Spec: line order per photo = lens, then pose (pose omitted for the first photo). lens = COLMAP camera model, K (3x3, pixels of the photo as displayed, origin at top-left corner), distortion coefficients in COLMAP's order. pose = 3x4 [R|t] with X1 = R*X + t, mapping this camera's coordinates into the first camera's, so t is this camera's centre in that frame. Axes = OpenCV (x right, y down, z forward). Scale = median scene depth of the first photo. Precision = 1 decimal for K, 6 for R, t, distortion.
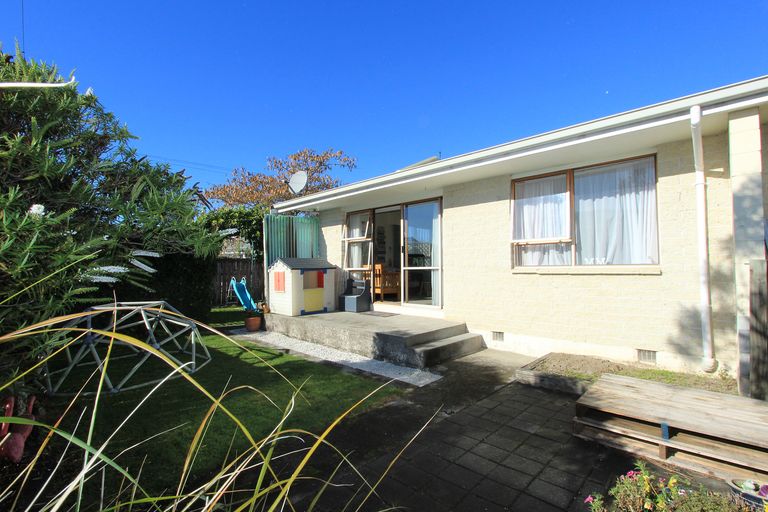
lens RADIAL K [[354.2, 0, 385.1], [0, 354.2, 260.7], [0, 0, 1]] dist [-0.003924, -0.000281]
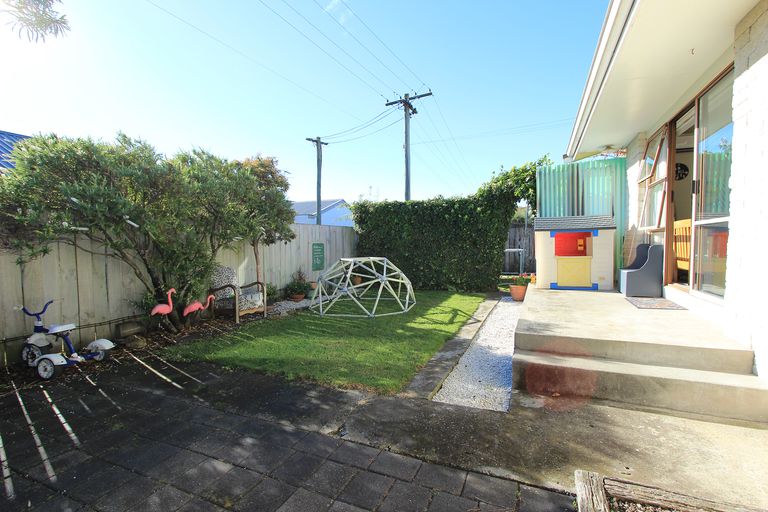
lens RADIAL K [[354.2, 0, 386.0], [0, 354.2, 254.9], [0, 0, 1]] dist [-0.003924, -0.000281]
pose [[0.347727, 0.036692, -0.936878, 0.513809], [0.028632, 0.998352, 0.049726, 0.040563], [0.937159, -0.044116, 0.346103, 0.539515]]
